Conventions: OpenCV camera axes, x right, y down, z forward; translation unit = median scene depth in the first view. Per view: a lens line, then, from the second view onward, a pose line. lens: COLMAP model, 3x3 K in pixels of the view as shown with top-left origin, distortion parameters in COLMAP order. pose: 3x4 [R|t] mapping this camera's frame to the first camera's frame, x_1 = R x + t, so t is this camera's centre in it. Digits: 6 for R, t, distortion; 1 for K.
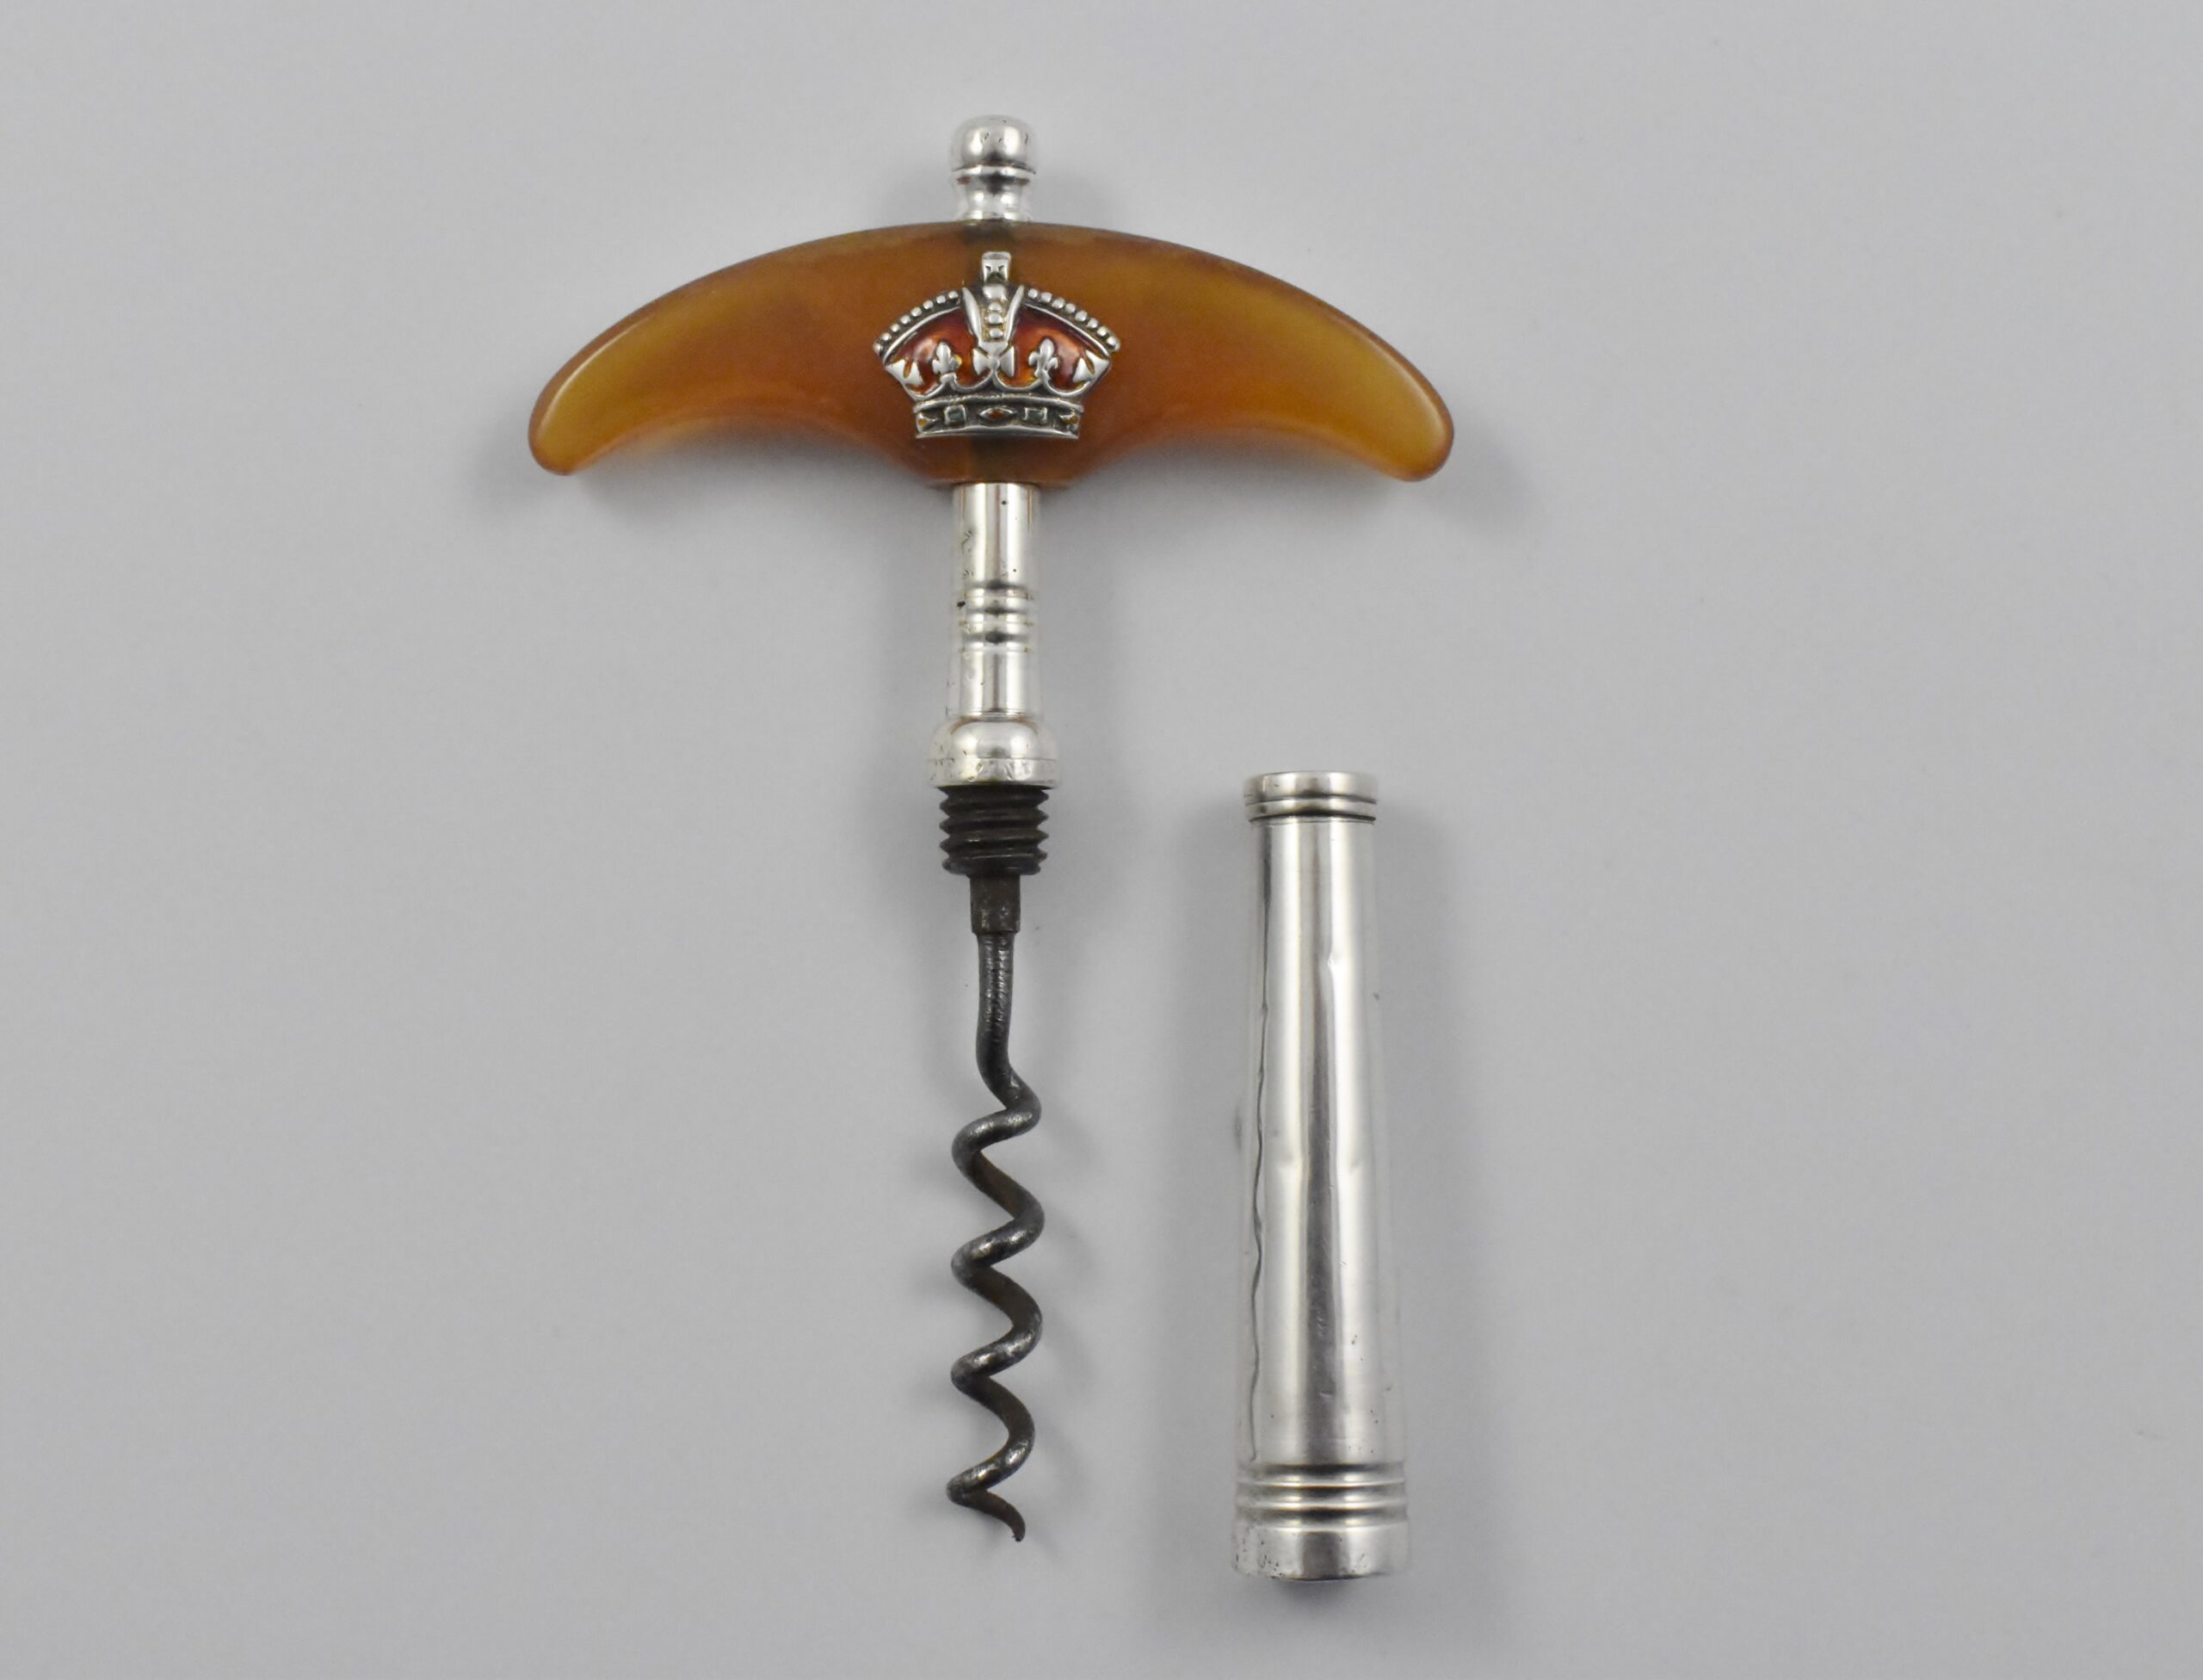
lens RADIAL K [[3593.8, 0, 1103.2], [0, 3593.8, 836.4], [0, 0, 1]] dist [-0.183129, 0.000000]
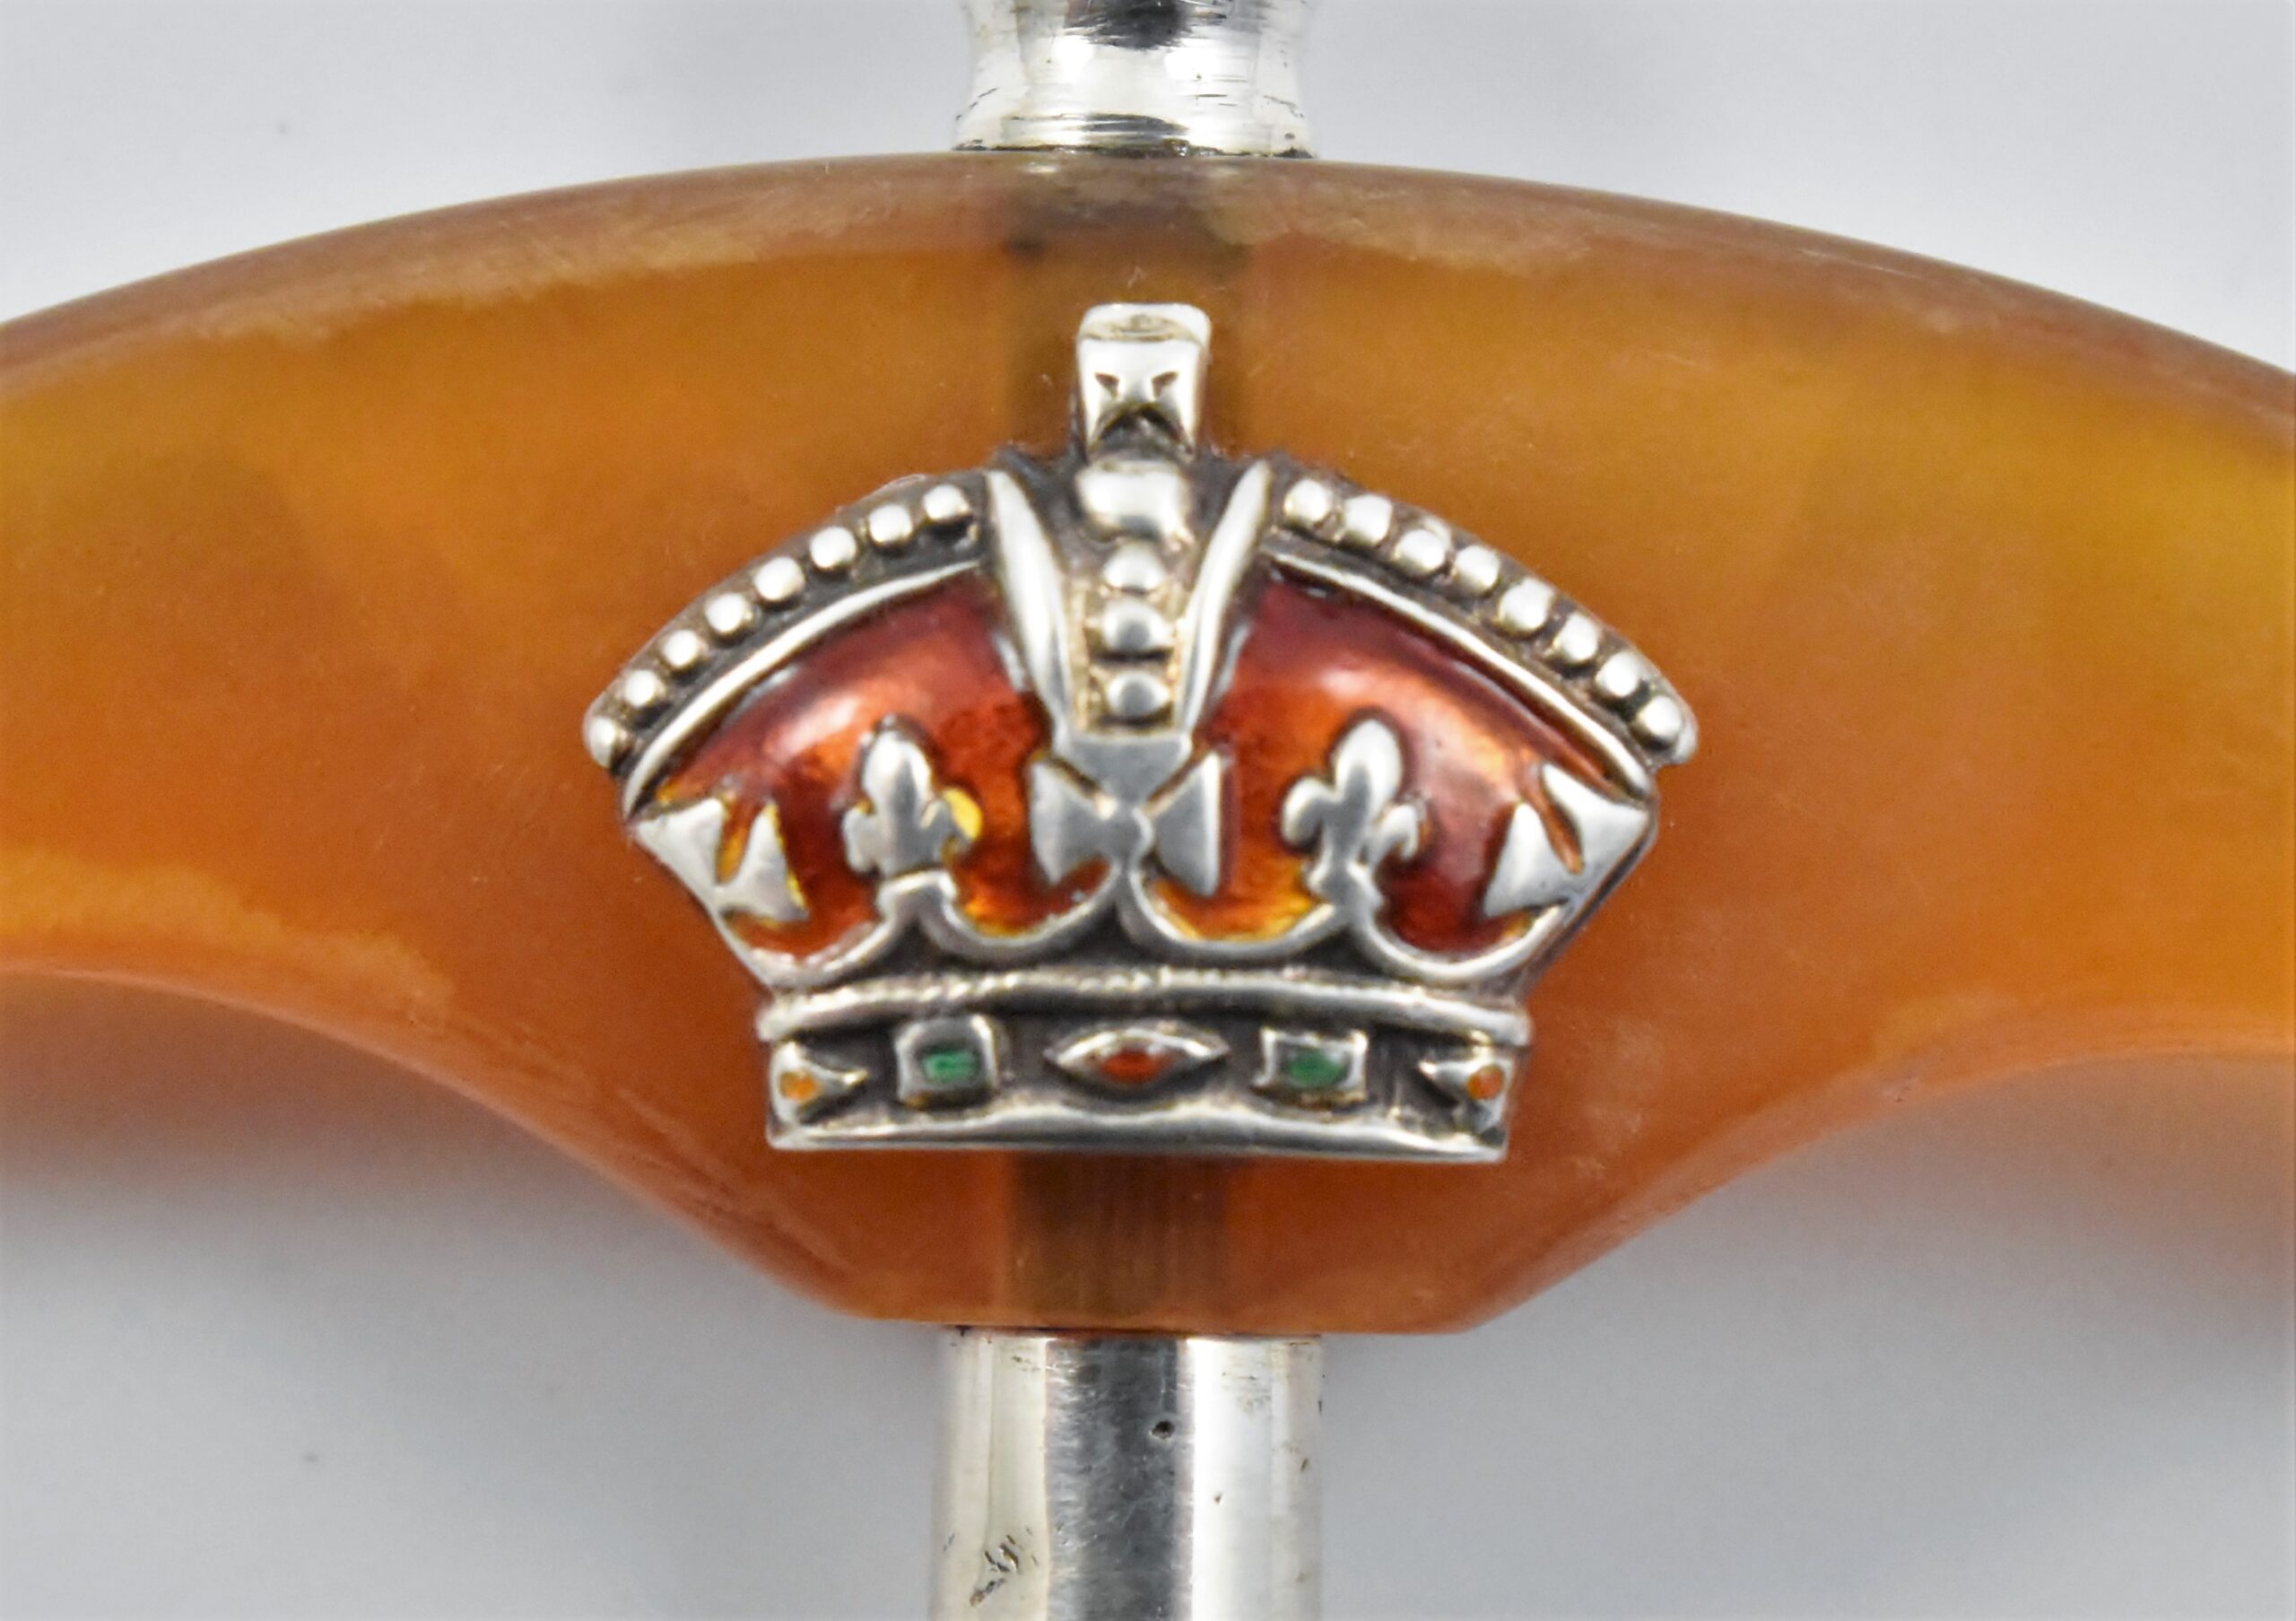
lens RADIAL K [[5293.7, 0, 1151.4], [0, 5293.7, 814.3], [0, 0, 1]] dist [0.278394, 0.000000]
pose [[0.999232, 0.013427, -0.036810, -0.016984], [-0.013855, 0.999839, -0.011401, -0.128549], [0.036651, 0.011903, 0.999257, 0.674267]]
